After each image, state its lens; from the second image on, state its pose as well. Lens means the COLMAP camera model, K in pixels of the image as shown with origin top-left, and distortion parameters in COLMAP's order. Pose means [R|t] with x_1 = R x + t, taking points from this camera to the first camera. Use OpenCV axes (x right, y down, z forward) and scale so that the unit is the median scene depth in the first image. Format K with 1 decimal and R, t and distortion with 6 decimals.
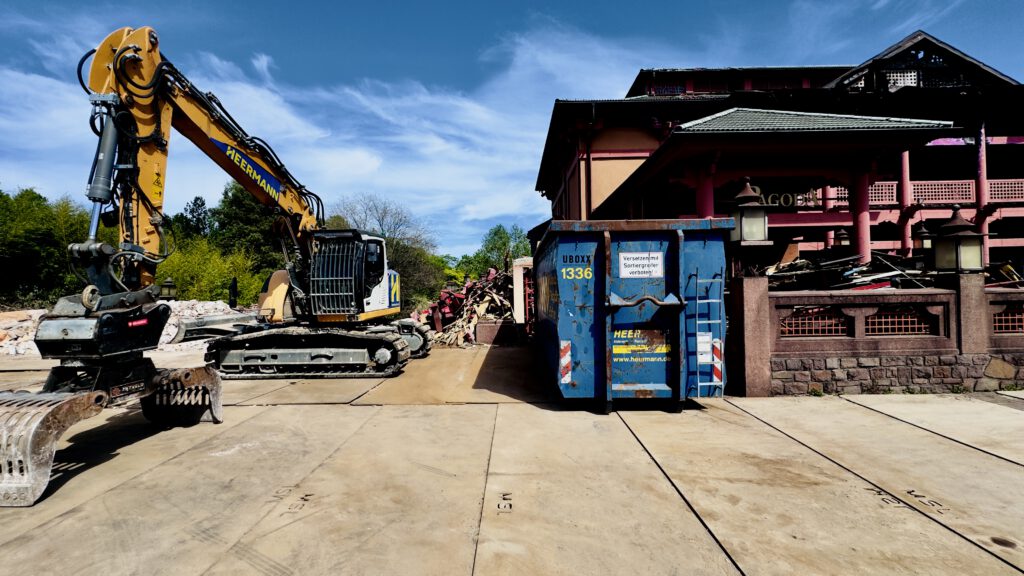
lens RADIAL K [[406.8, 0, 512.0], [0, 406.8, 288.0], [0, 0, 1]] dist [-0.001208, -0.000036]
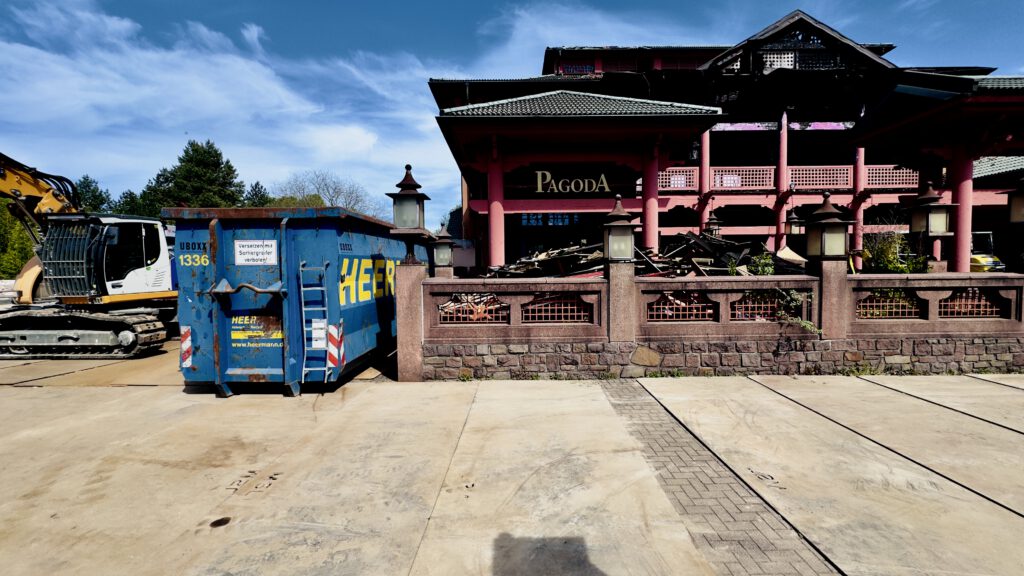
lens RADIAL K [[406.8, 0, 512.0], [0, 406.8, 288.0], [0, 0, 1]] dist [-0.001208, -0.000036]
pose [[0.999958, 0.008322, 0.003830, 0.852502], [-0.008498, 0.998784, 0.048565, -0.020419], [-0.003421, -0.048596, 0.998813, -0.017244]]
